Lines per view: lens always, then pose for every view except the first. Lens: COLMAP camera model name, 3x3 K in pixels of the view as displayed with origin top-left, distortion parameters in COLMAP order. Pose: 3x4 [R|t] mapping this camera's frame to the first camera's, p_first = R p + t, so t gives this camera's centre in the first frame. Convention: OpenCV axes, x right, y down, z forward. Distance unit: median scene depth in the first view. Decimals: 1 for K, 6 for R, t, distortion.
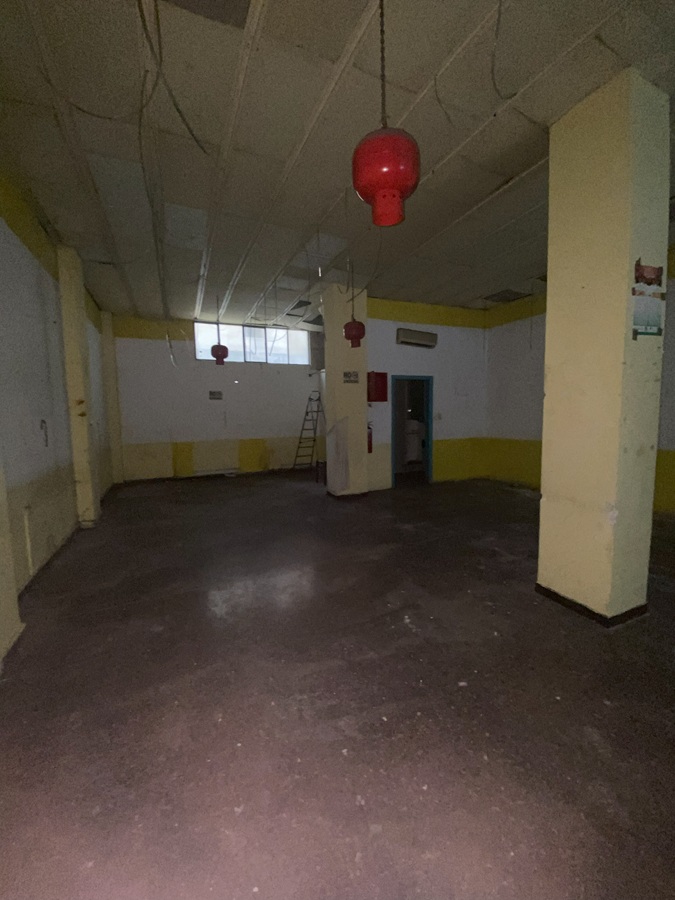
lens RADIAL K [[363.8, 0, 337.5], [0, 363.8, 450.0], [0, 0, 1]] dist [0.034446, -0.029985]
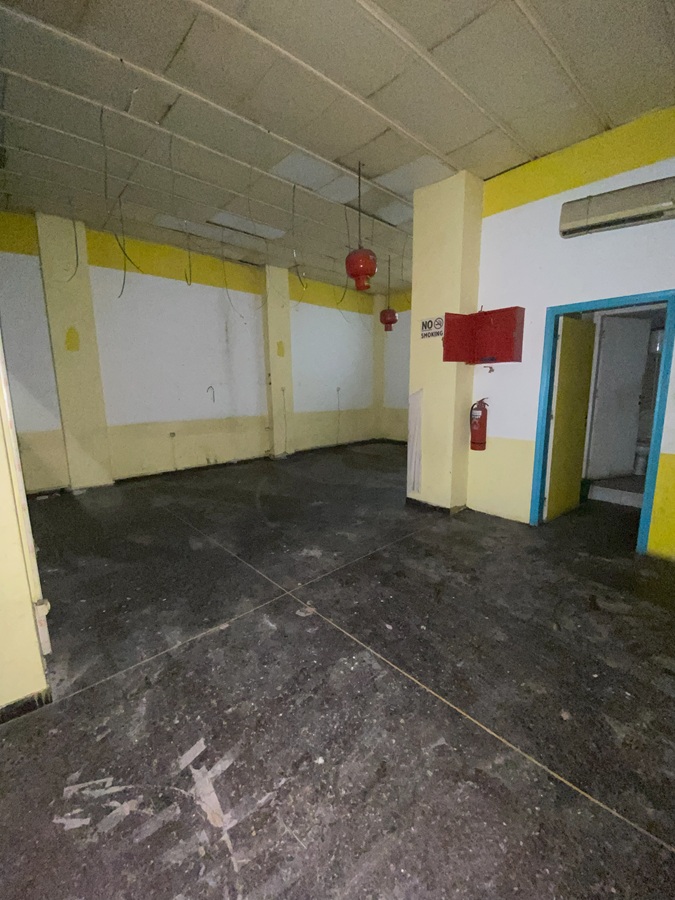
lens RADIAL K [[363.8, 0, 337.5], [0, 363.8, 450.0], [0, 0, 1]] dist [0.034446, -0.029985]
pose [[0.314366, 0.184132, -0.931273, 0.584761], [-0.092107, 0.982296, 0.163128, -0.069912], [0.944823, 0.034494, 0.325760, 0.582699]]
